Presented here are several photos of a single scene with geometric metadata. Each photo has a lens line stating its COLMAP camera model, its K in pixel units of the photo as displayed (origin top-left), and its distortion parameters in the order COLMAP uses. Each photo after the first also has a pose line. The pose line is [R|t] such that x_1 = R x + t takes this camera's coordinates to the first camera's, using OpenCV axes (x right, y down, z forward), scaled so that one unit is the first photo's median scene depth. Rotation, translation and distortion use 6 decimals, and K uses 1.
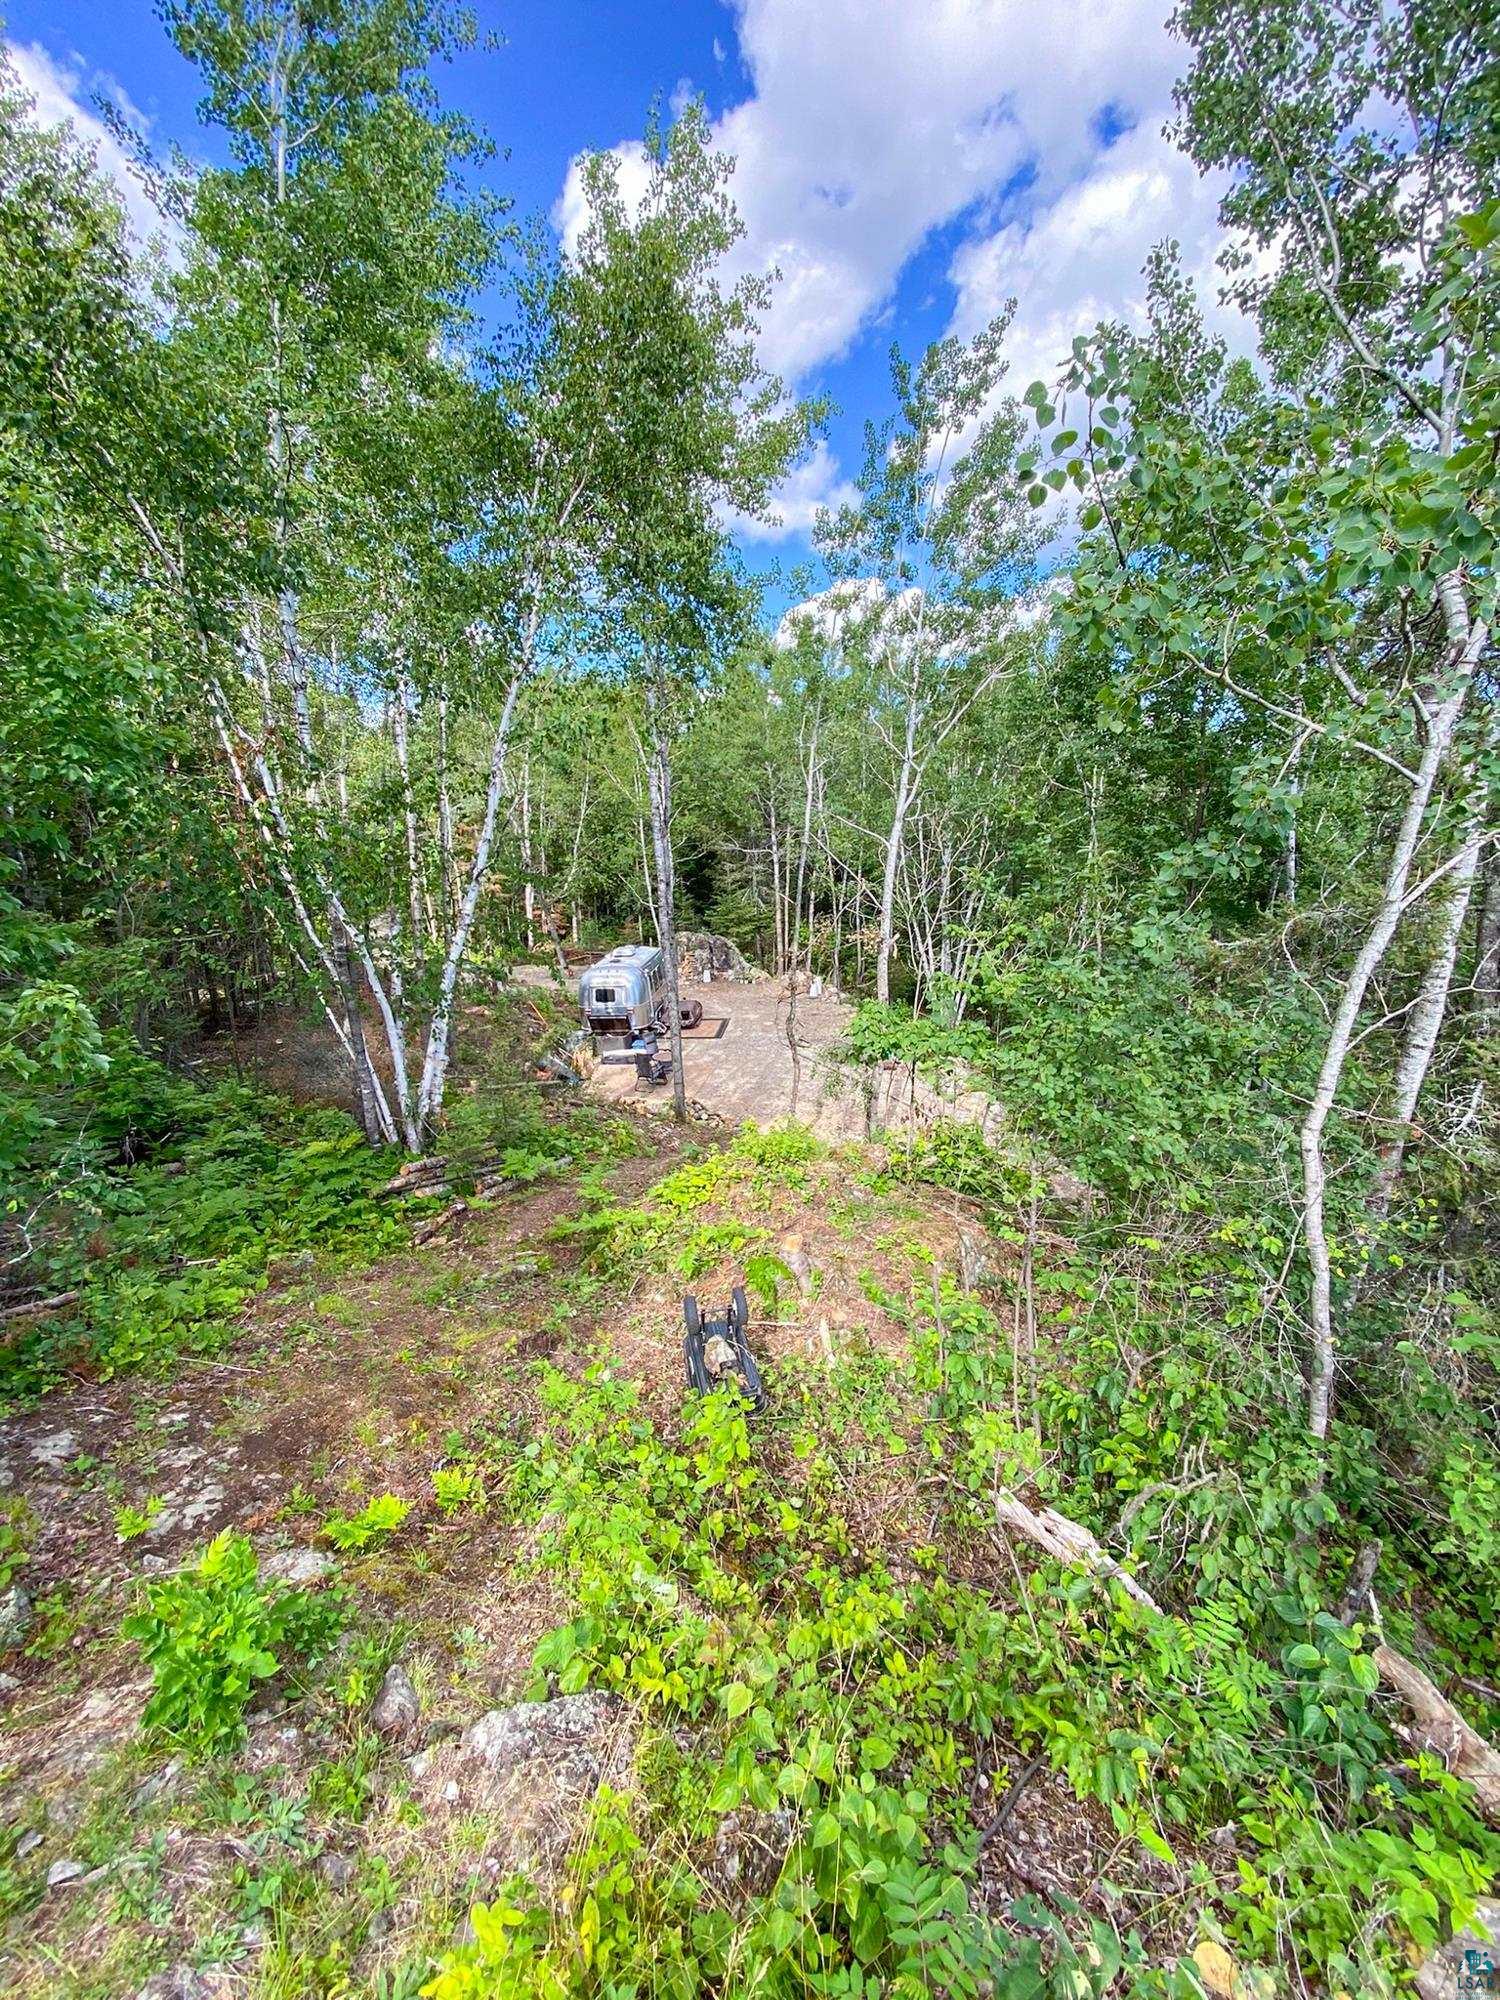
lens RADIAL K [[809.6, 0, 750.0], [0, 809.6, 1000.0], [0, 0, 1]] dist [0.021147, -0.000046]
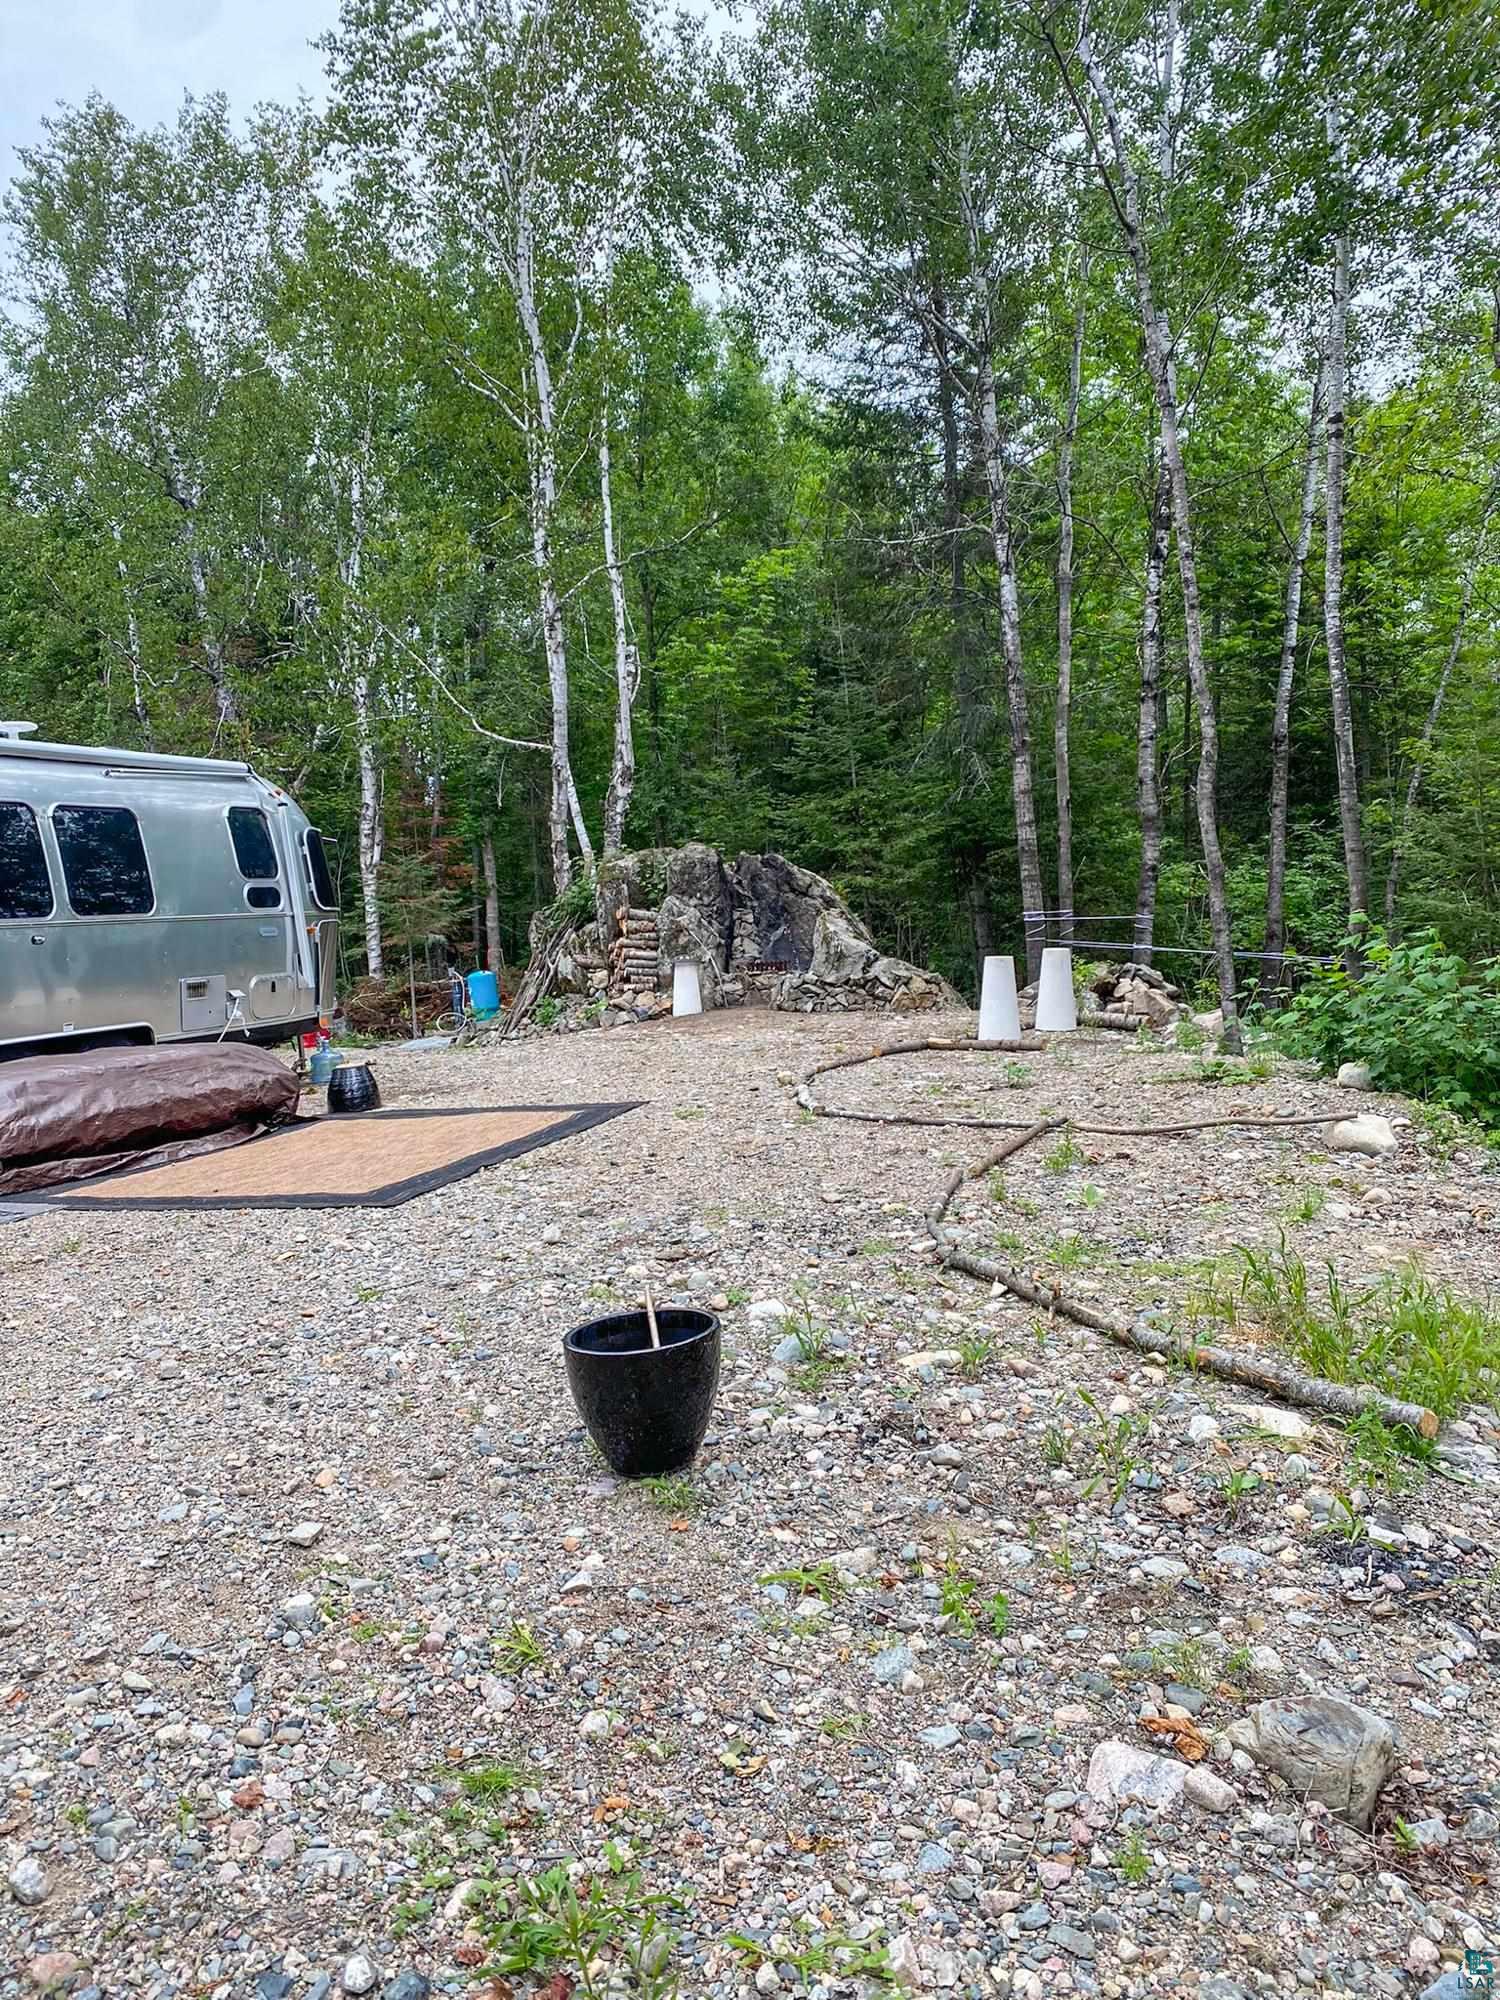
lens RADIAL K [[1500.0, 0, 737.6], [0, 1500.0, 988.5], [0, 0, 1]] dist [-0.001448, -0.003329]
pose [[0.957007, -0.026308, -0.288869, 0.093380], [-0.014902, 0.990104, -0.139539, 0.031830], [0.289681, 0.137845, 0.947145, 0.591940]]
